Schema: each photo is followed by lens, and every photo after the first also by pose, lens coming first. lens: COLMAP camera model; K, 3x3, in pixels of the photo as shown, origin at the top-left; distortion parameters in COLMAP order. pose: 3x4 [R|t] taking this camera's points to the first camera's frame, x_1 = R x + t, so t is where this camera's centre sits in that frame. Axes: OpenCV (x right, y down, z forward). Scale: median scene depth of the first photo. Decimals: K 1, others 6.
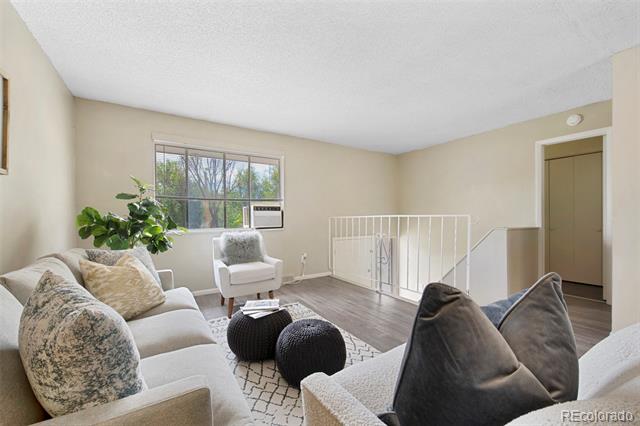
lens RADIAL K [[252.8, 0, 320.8], [0, 252.8, 217.2], [0, 0, 1]] dist [0.000767, -0.001628]
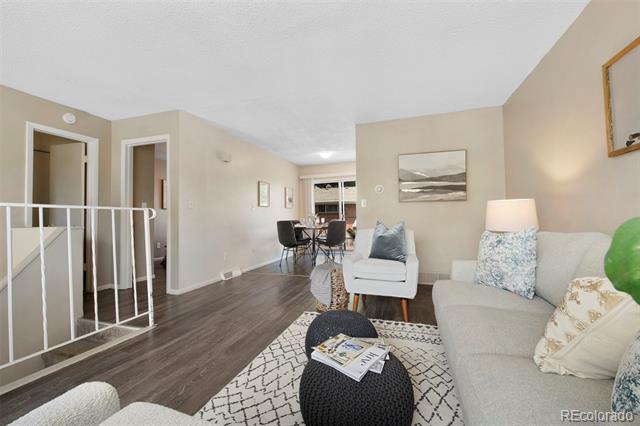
lens RADIAL K [[252.8, 0, 314.4], [0, 252.8, 211.6], [0, 0, 1]] dist [0.000767, -0.001628]
pose [[-0.622958, 0.031131, 0.781636, -0.321665], [0.016766, 0.999510, -0.026446, 0.025632], [-0.782076, -0.003370, -0.623174, 0.714207]]
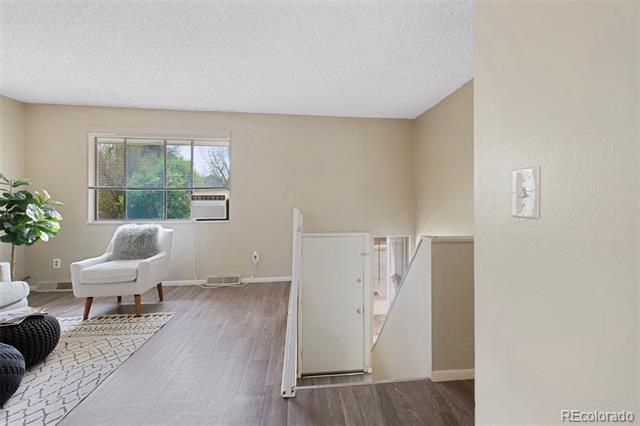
lens RADIAL K [[283.4, 0, 335.6], [0, 283.4, 200.2], [0, 0, 1]] dist [0.004670, -0.002169]
pose [[0.907057, 0.002252, -0.421001, 0.604105], [-0.003536, 0.999991, -0.002270, -0.024779], [0.420992, 0.003548, 0.907057, 0.286804]]
